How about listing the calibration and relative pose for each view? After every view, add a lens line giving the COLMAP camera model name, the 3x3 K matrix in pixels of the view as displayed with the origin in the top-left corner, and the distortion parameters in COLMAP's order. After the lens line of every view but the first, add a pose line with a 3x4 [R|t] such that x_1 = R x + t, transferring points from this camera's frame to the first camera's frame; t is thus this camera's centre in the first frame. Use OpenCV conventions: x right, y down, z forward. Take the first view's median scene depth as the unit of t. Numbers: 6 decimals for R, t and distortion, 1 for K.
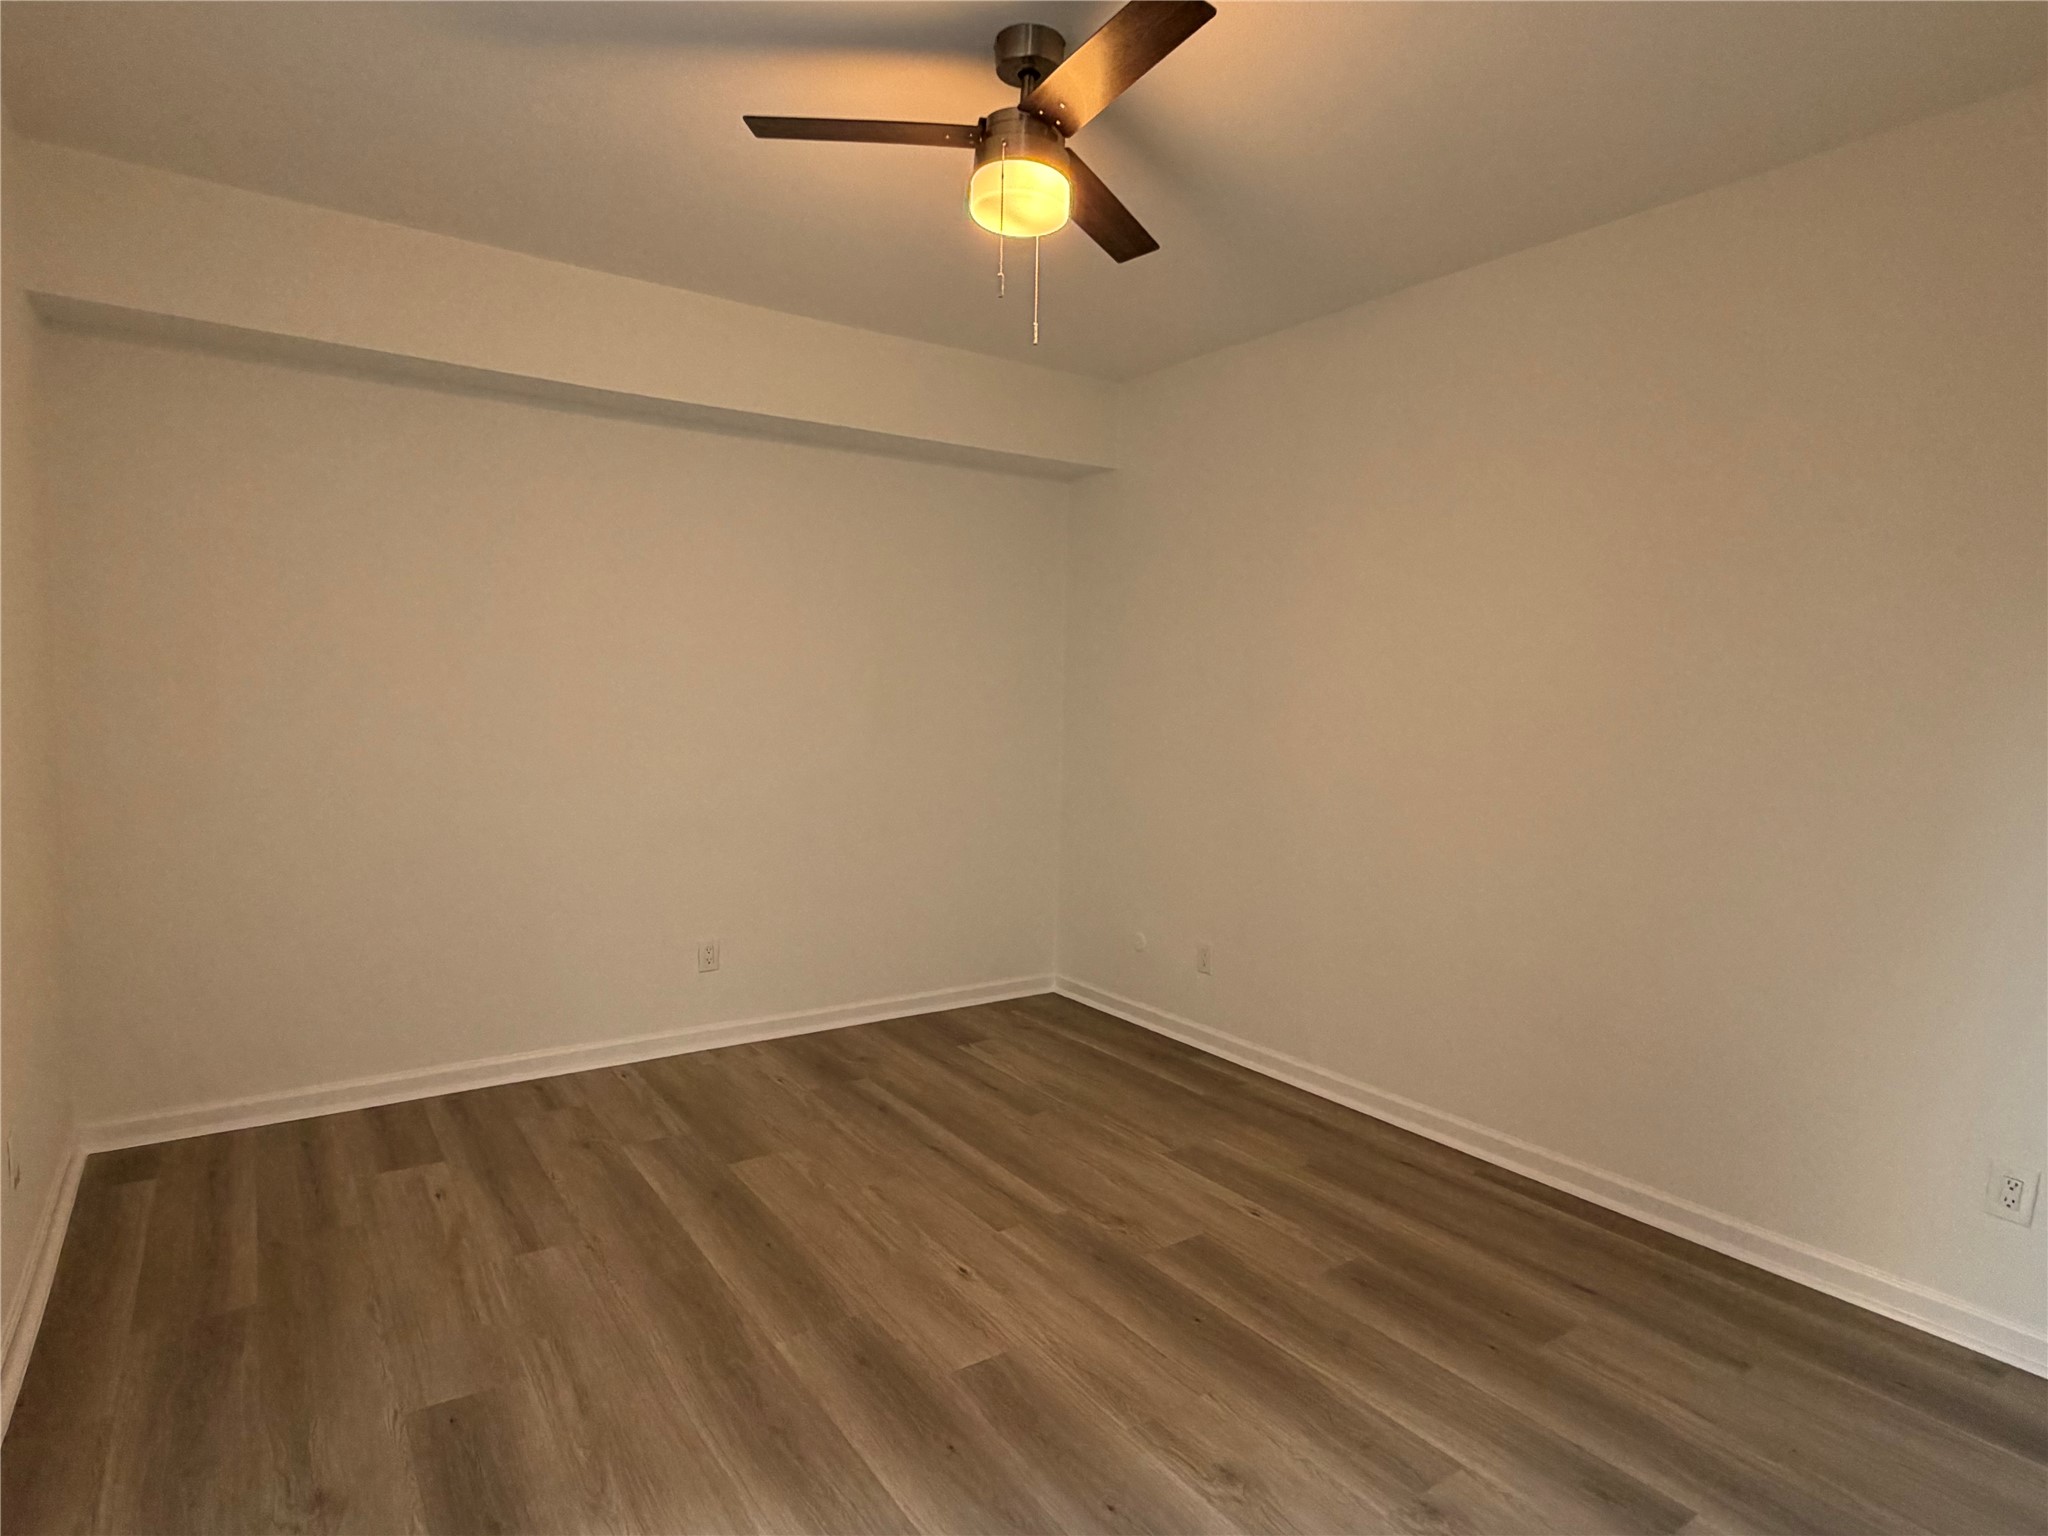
lens RADIAL K [[1151.7, 0, 1024.0], [0, 1151.7, 768.0], [0, 0, 1]] dist [0.001655, 0.000535]
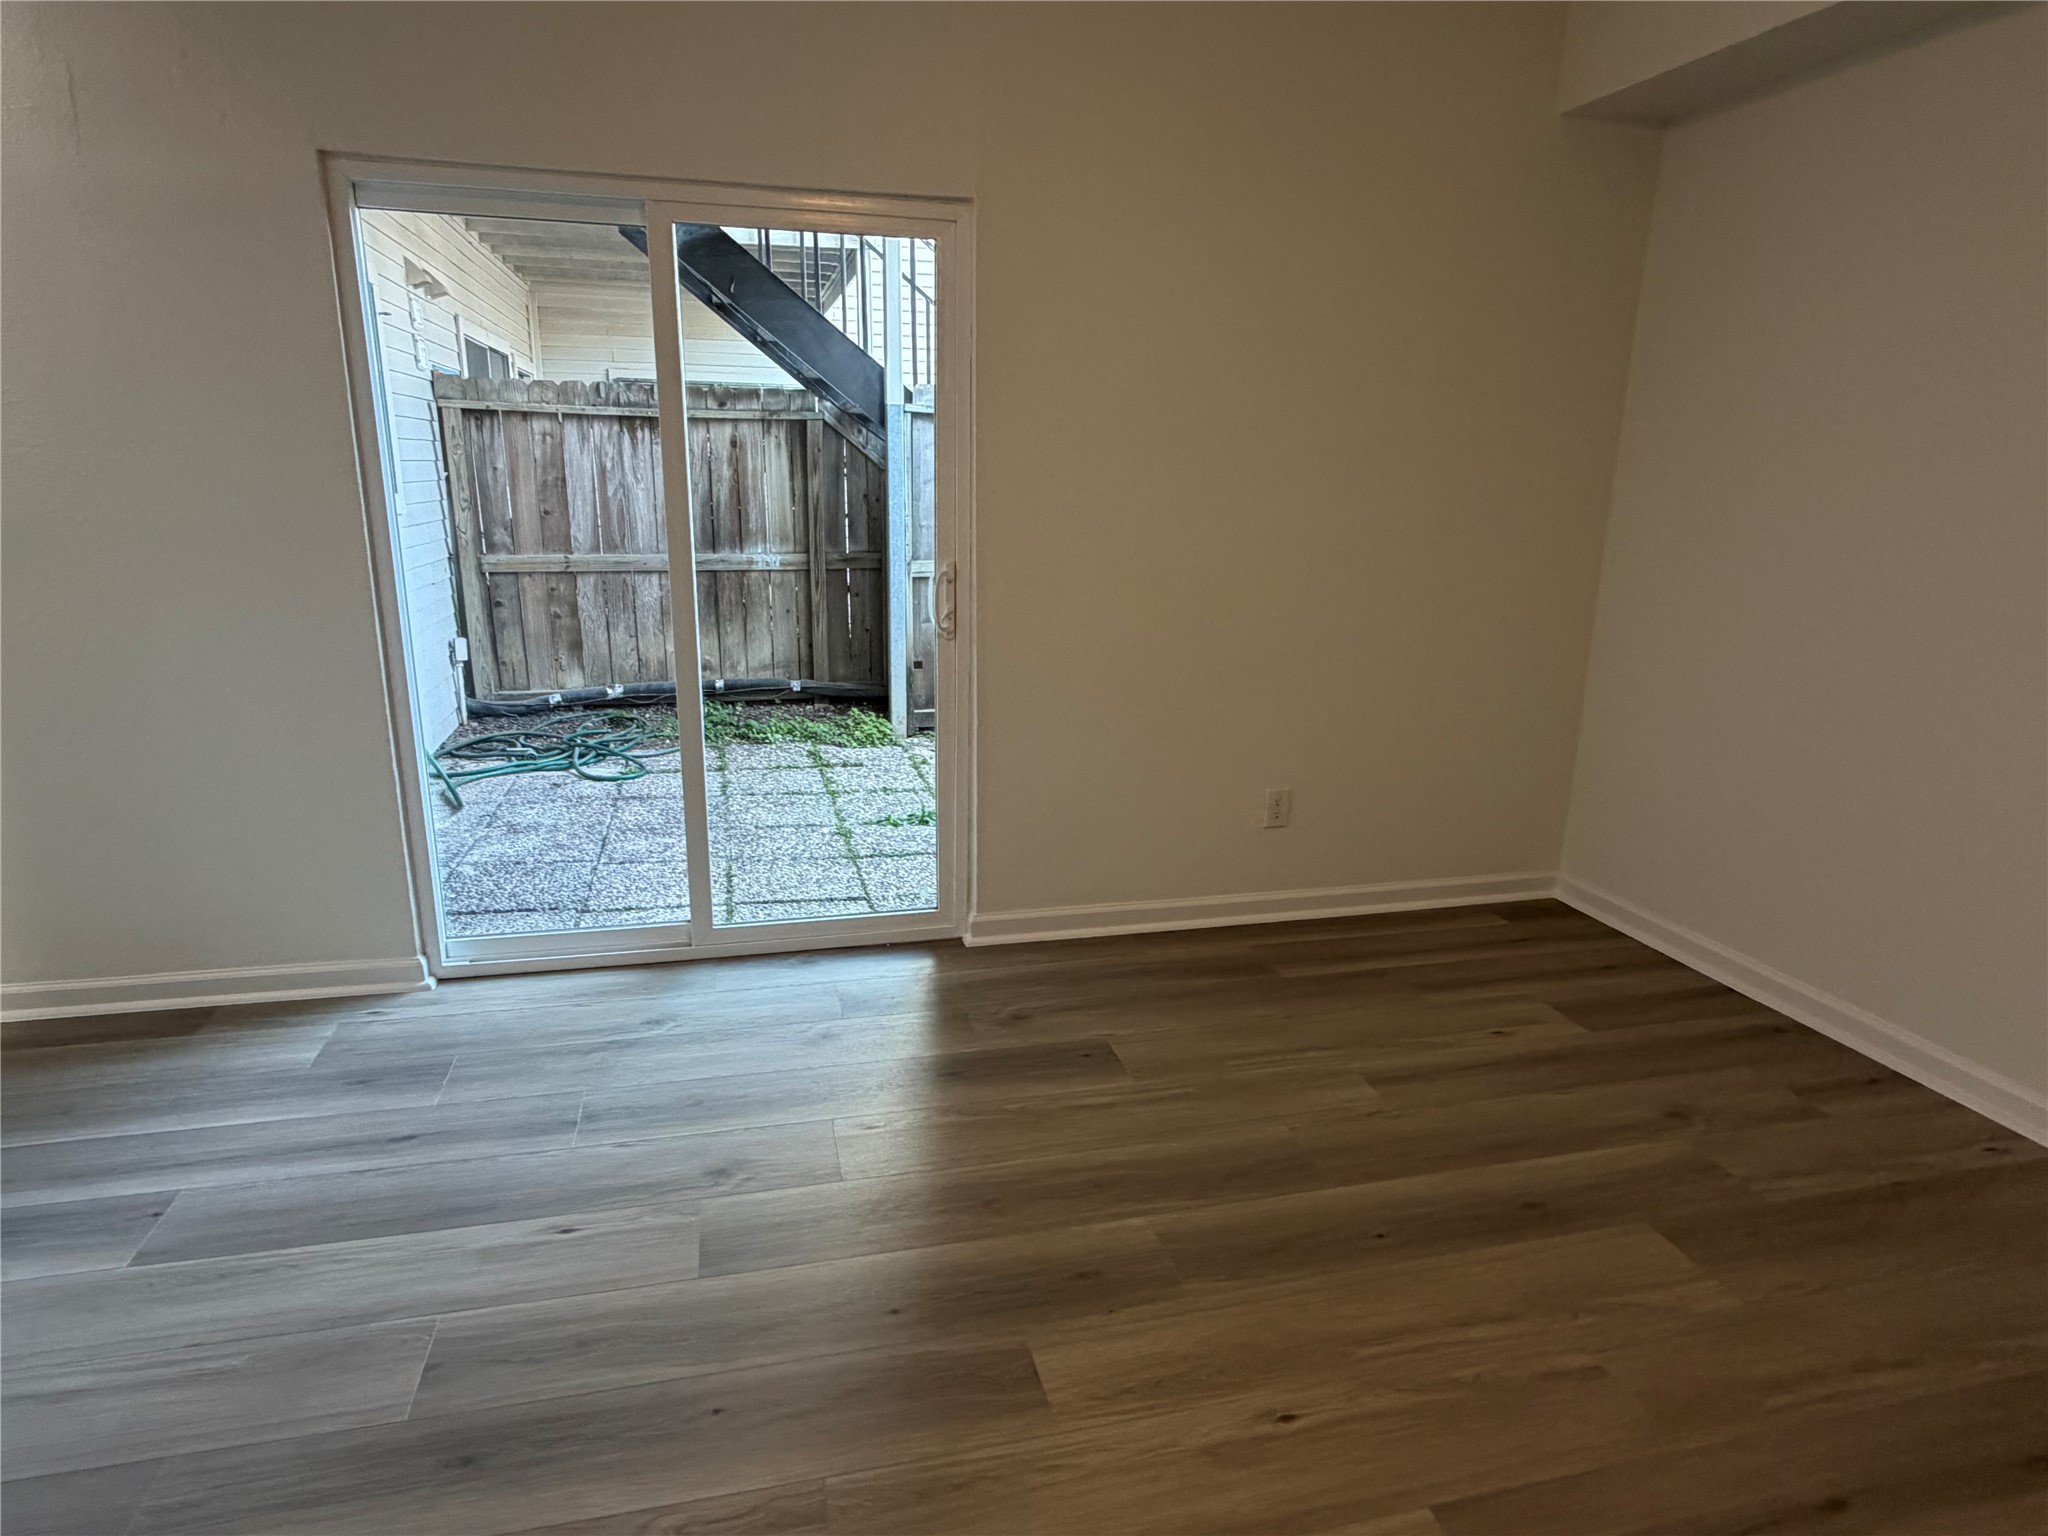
lens RADIAL K [[1151.7, 0, 1024.0], [0, 1151.7, 768.0], [0, 0, 1]] dist [0.001655, 0.000535]
pose [[-0.338060, 0.214321, -0.916396, 0.460229], [-0.090321, 0.961842, 0.258269, -0.047041], [0.936781, 0.170080, -0.305802, 0.936549]]
